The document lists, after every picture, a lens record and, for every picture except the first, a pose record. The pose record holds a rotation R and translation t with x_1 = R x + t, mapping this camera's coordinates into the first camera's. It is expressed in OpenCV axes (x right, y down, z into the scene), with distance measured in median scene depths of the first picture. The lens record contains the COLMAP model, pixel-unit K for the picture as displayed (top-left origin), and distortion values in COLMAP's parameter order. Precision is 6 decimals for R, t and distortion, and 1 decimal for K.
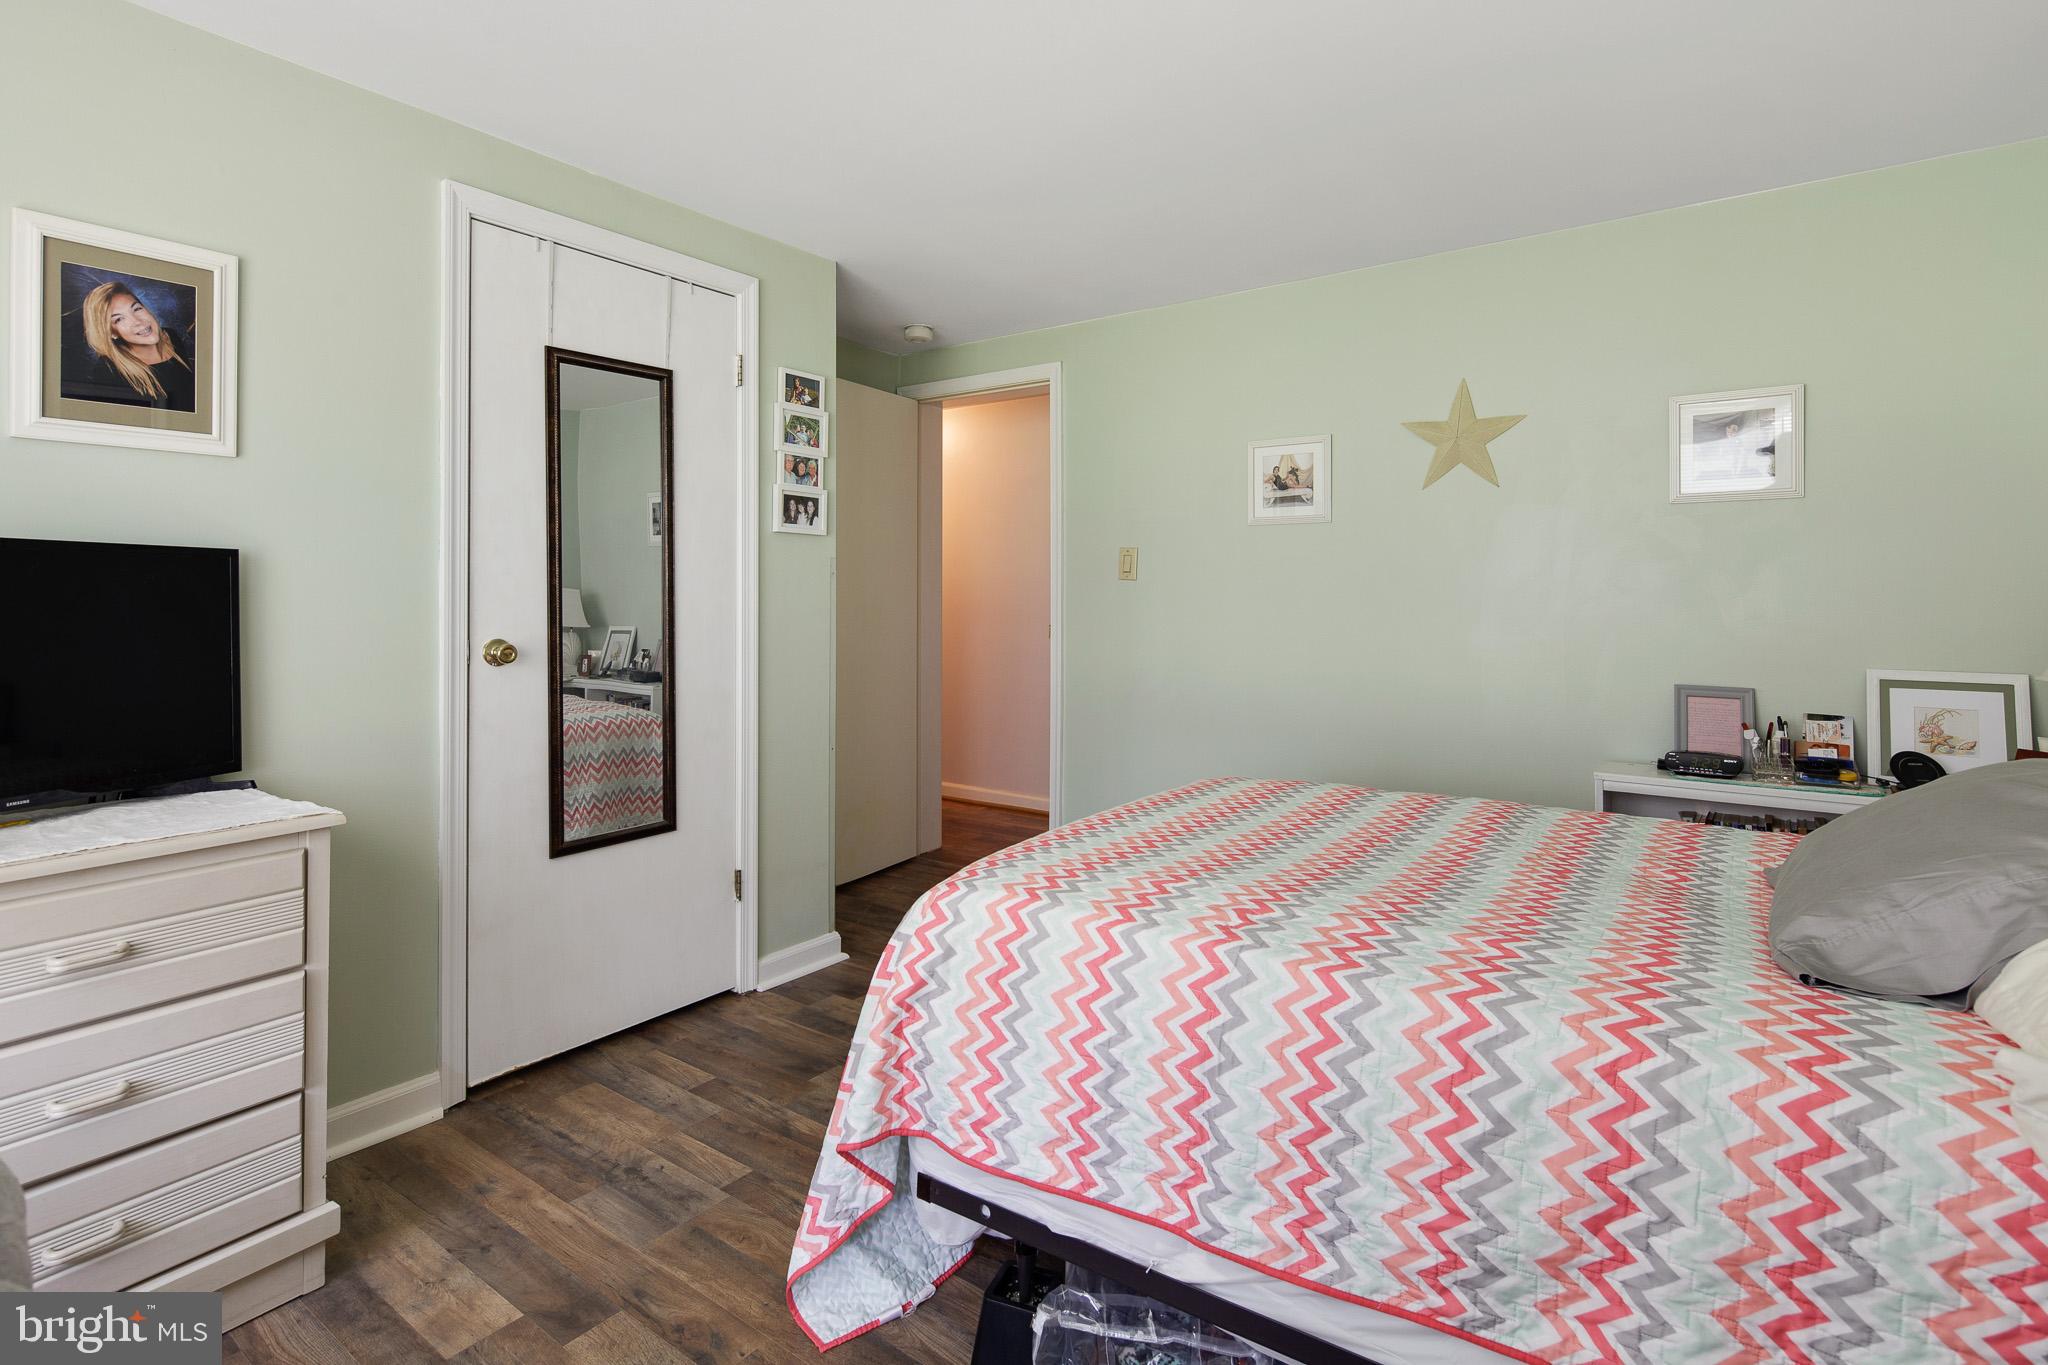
lens RADIAL K [[1000.5, 0, 995.3], [0, 1000.5, 586.4], [0, 0, 1]] dist [0.003830, -0.003934]
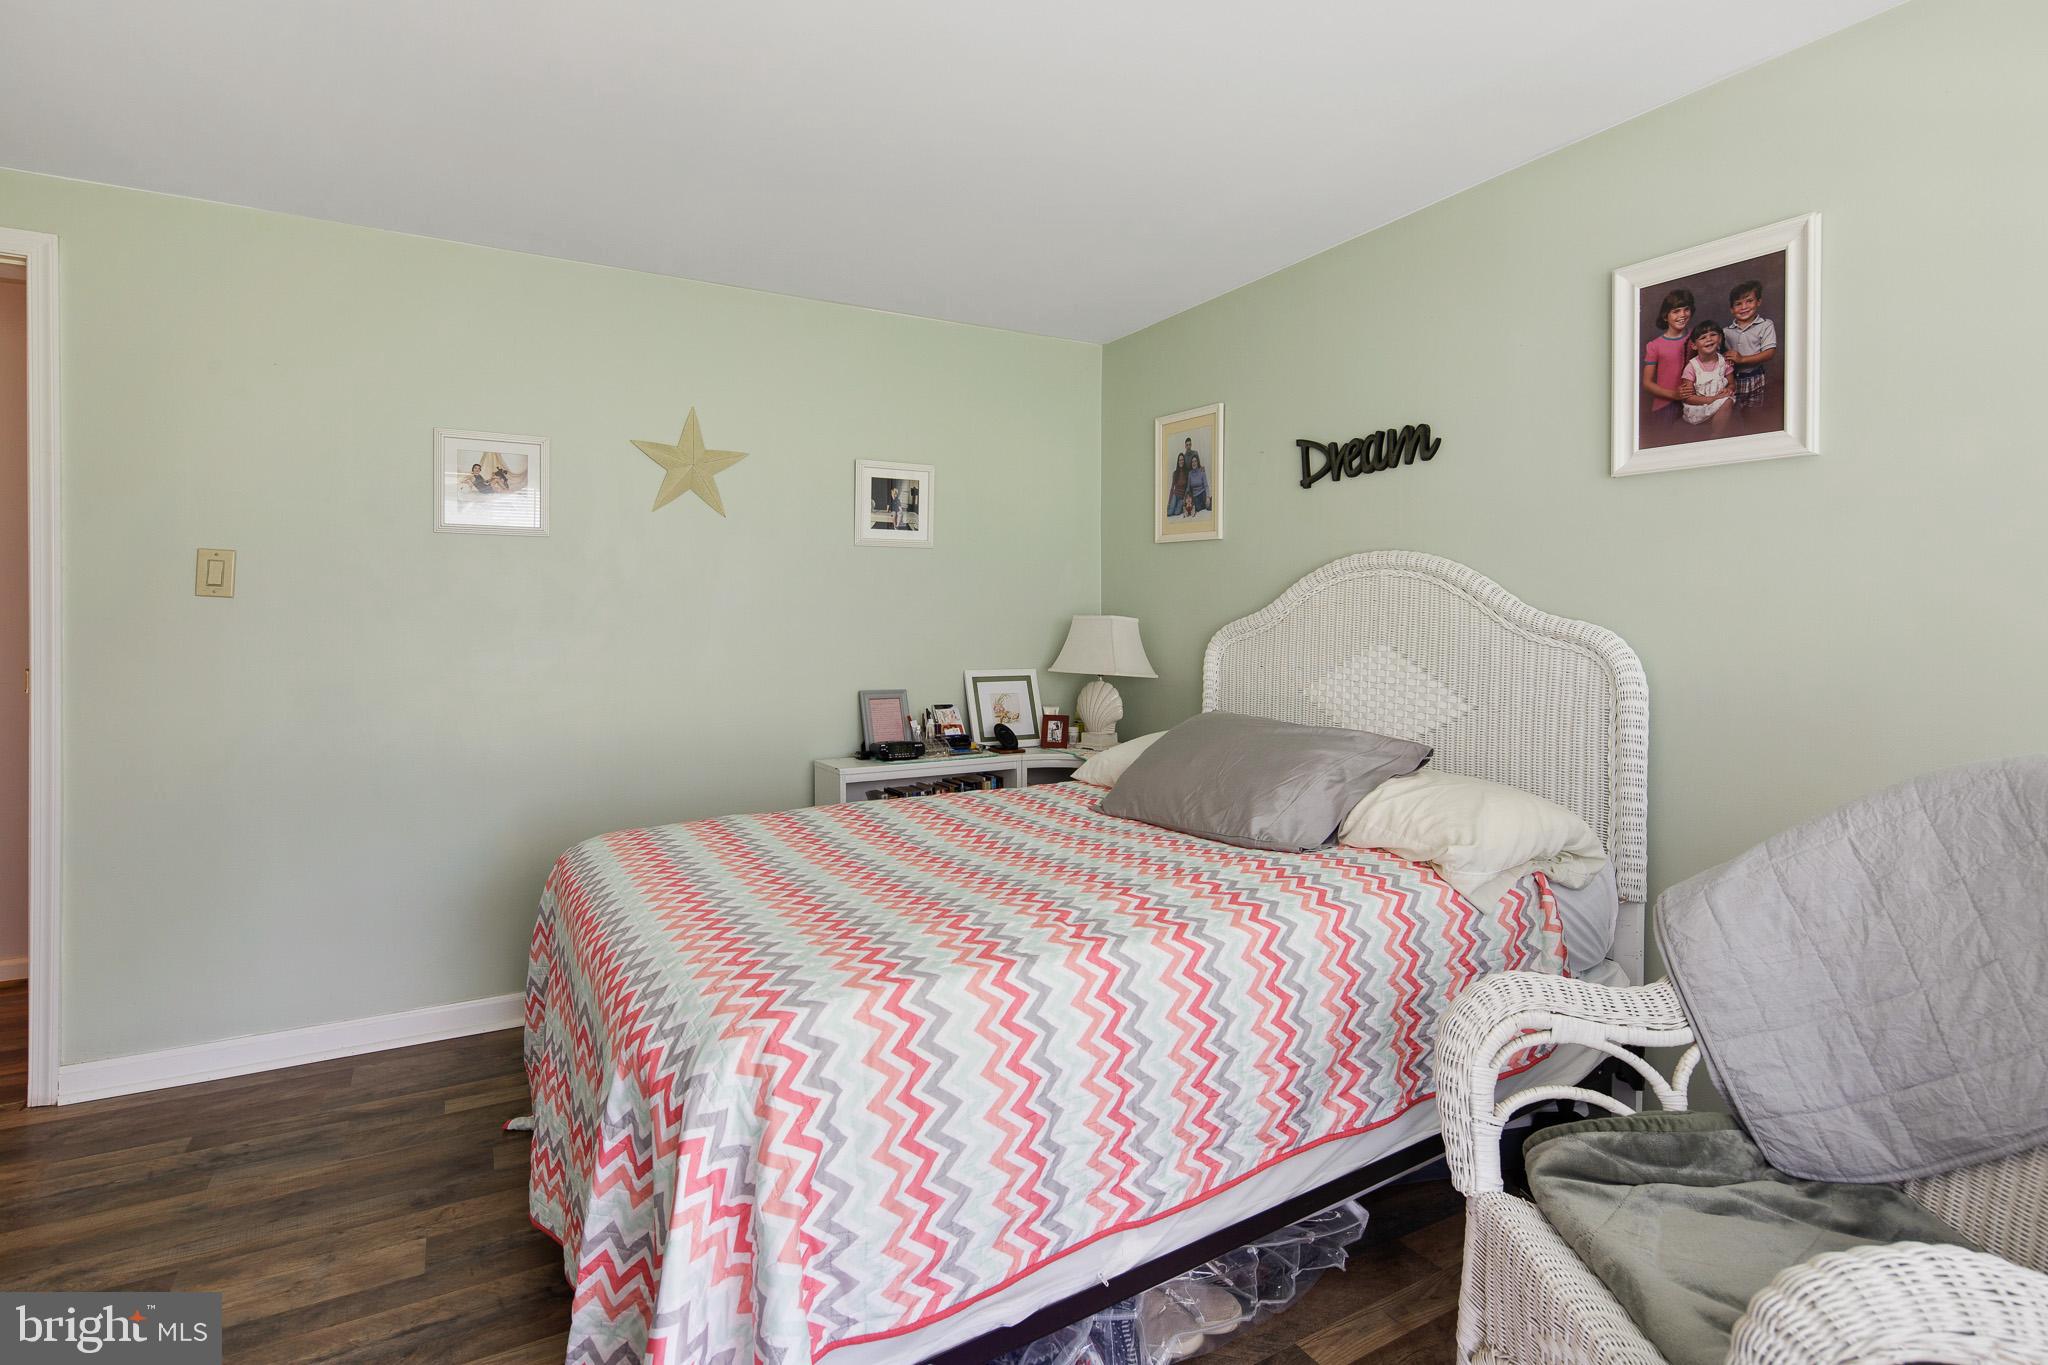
lens RADIAL K [[1000.5, 0, 1018.4], [0, 1000.5, 632.0], [0, 0, 1]] dist [0.003830, -0.003934]
pose [[0.401659, -0.012125, 0.915709, -0.561276], [-0.007306, 0.999838, 0.016444, 0.003864], [-0.915760, -0.013295, 0.401506, 0.475246]]
